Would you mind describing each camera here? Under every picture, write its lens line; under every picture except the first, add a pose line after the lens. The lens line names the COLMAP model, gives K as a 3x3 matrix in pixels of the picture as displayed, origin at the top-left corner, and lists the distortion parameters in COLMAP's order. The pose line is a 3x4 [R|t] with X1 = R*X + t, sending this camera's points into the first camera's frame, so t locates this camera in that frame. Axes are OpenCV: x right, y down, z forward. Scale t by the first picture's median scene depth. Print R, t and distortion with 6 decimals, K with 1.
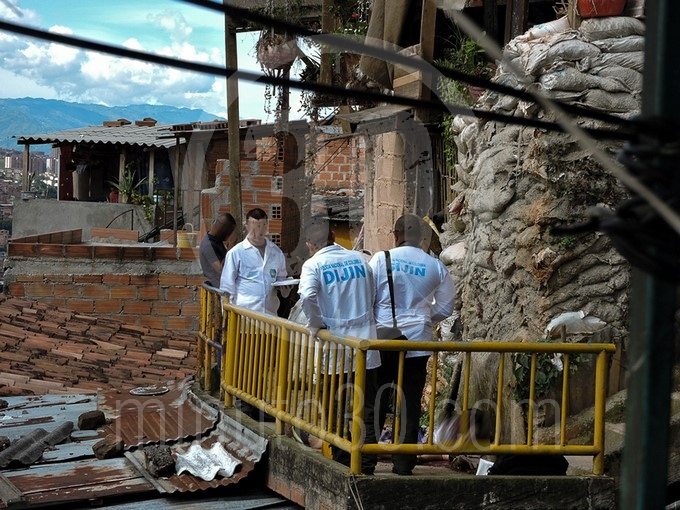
lens RADIAL K [[2263.1, 0, 336.5], [0, 2263.1, 254.0], [0, 0, 1]] dist [0.091633, 0.000000]
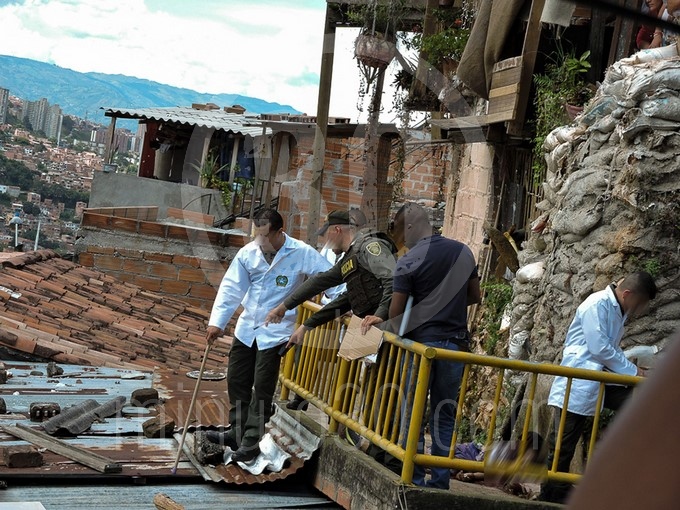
lens RADIAL K [[2263.1, 0, 342.3], [0, 2263.1, 256.9], [0, 0, 1]] dist [0.091633, 0.000000]
pose [[0.992605, 0.117828, -0.029185, -0.001295], [-0.117884, 0.993027, -0.000207, 0.002825], [0.028957, 0.003646, 0.999574, 0.018541]]
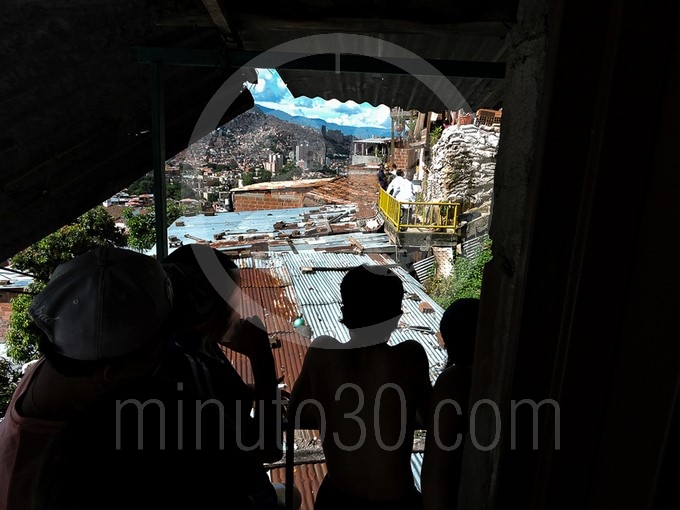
lens RADIAL K [[488.1, 0, 337.7], [0, 488.1, 254.2], [0, 0, 1]] dist [-0.009183, -0.002326]
pose [[0.980842, 0.046835, -0.189089, 0.057694], [-0.010861, 0.982306, 0.186969, -0.029157], [0.194500, -0.181333, 0.963996, 0.022376]]
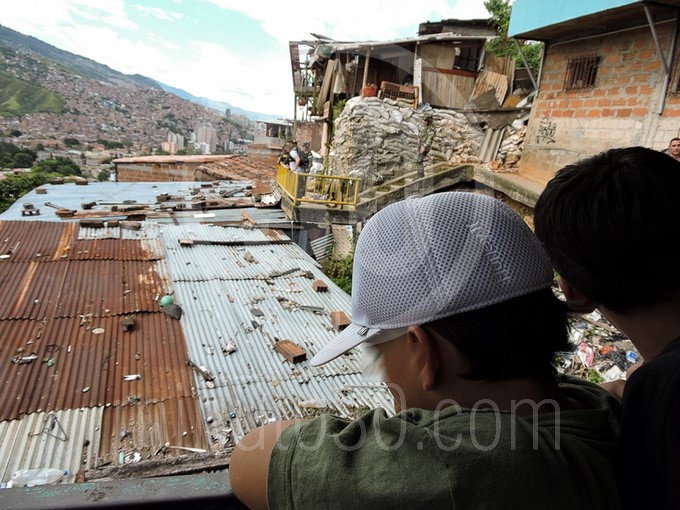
lens RADIAL K [[488.1, 0, 340.8], [0, 488.1, 255.6], [0, 0, 1]] dist [-0.009183, -0.002326]
pose [[0.997193, 0.073503, 0.014277, 0.064925], [-0.074871, 0.976490, 0.202144, -0.000150], [0.000917, -0.202645, 0.979252, 0.083297]]
